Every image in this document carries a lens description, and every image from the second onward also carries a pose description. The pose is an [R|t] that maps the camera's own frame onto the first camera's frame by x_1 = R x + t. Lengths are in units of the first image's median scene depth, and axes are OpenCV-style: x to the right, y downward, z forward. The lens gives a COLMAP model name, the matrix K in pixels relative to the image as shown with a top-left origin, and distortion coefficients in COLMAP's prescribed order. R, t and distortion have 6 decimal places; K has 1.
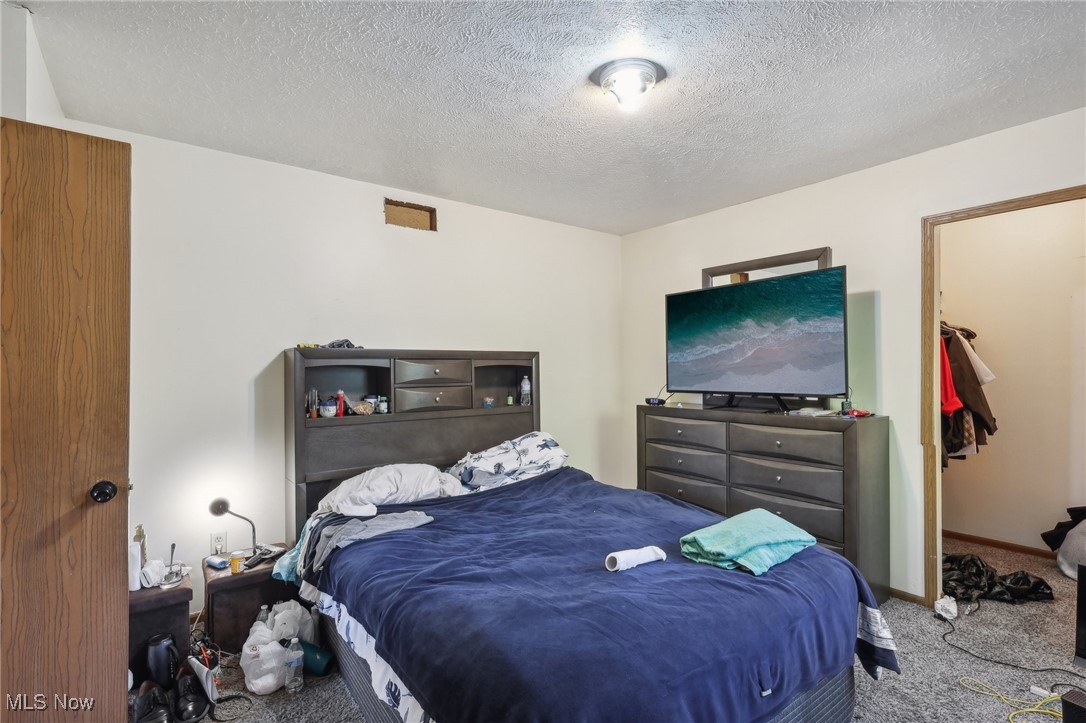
lens RADIAL K [[517.4, 0, 543.4], [0, 517.4, 361.2], [0, 0, 1]] dist [-0.001824, -0.000201]
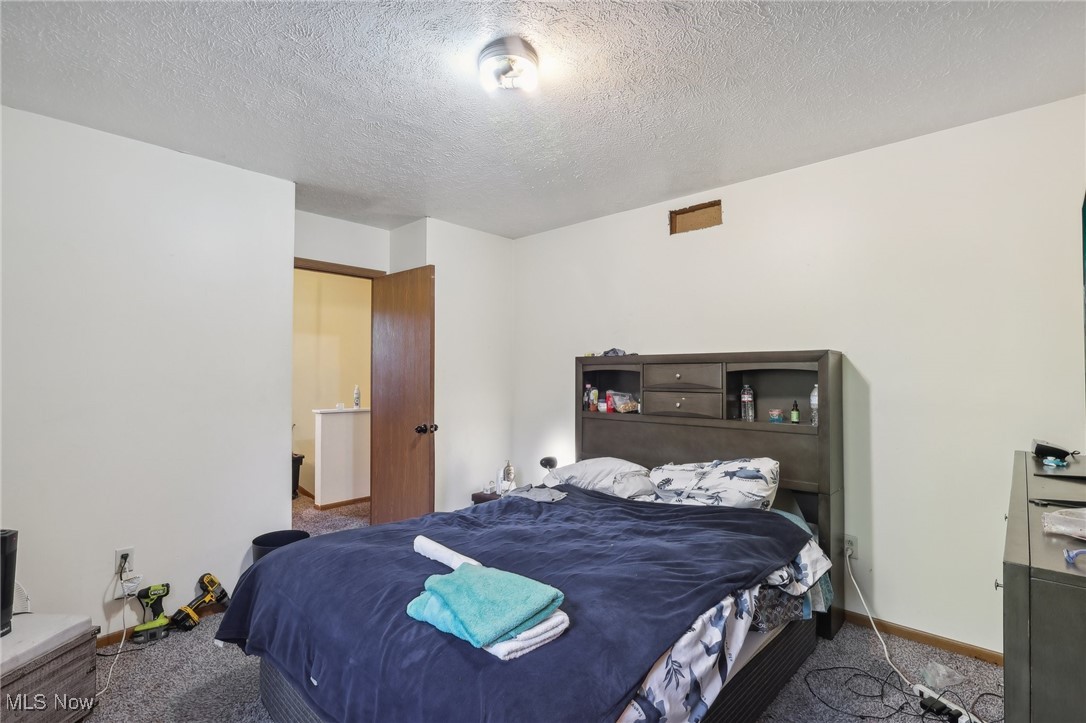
lens RADIAL K [[517.4, 0, 543.8], [0, 517.4, 368.2], [0, 0, 1]] dist [-0.001824, -0.000201]
pose [[0.173385, 0.000735, -0.984854, 0.734214], [0.013037, 0.999910, 0.003042, -0.002089], [0.984768, -0.013367, 0.173360, 0.598903]]
